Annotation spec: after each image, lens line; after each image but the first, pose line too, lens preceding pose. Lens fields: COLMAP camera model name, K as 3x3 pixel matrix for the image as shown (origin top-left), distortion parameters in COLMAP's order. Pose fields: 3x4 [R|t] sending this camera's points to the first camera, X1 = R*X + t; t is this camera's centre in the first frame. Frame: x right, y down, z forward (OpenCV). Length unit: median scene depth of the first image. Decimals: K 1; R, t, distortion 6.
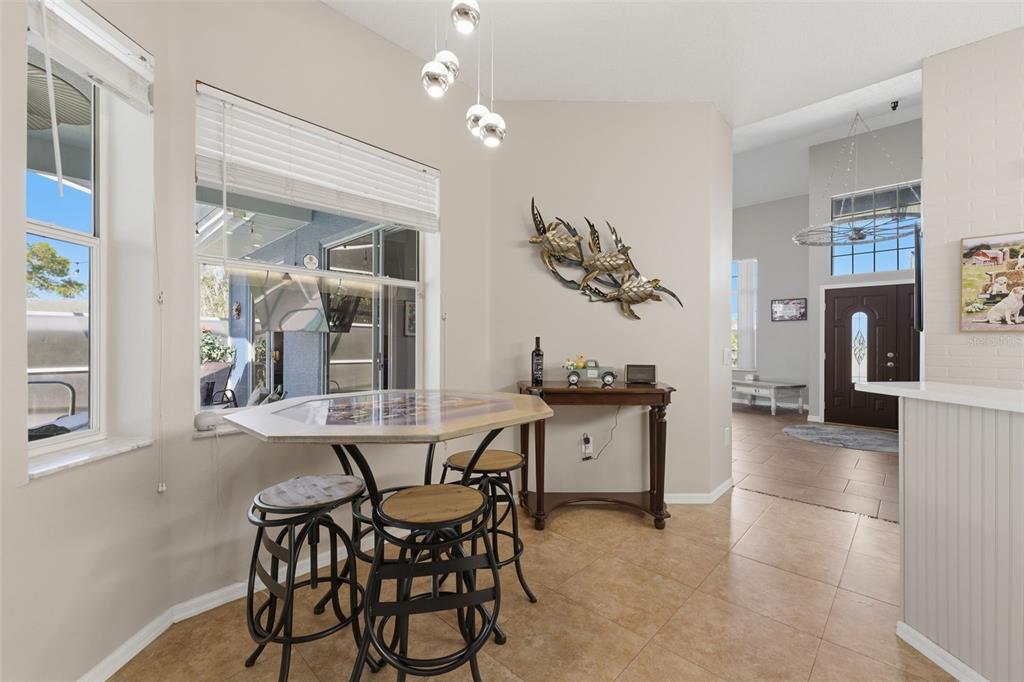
lens RADIAL K [[423.3, 0, 512.7], [0, 423.3, 345.5], [0, 0, 1]] dist [0.000012, -0.000032]
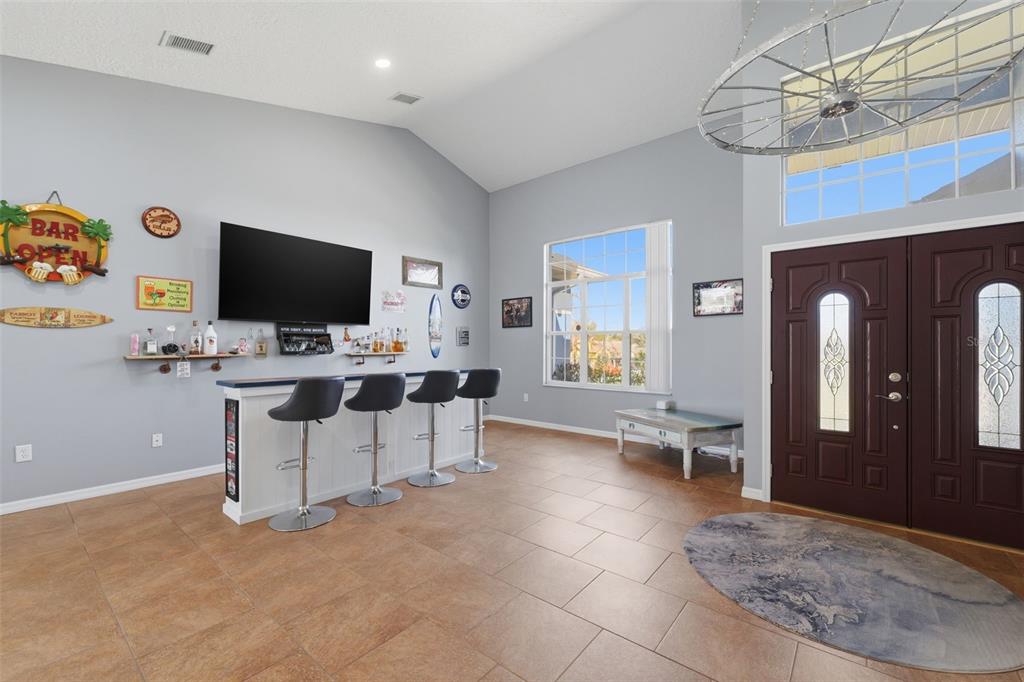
lens RADIAL K [[423.3, 0, 510.5], [0, 423.3, 344.6], [0, 0, 1]] dist [0.000012, -0.000032]
pose [[0.997472, 0.003598, 0.070963, 0.363378], [-0.002624, 0.999901, -0.013815, -0.007727], [-0.071006, 0.013594, 0.997383, 0.480290]]
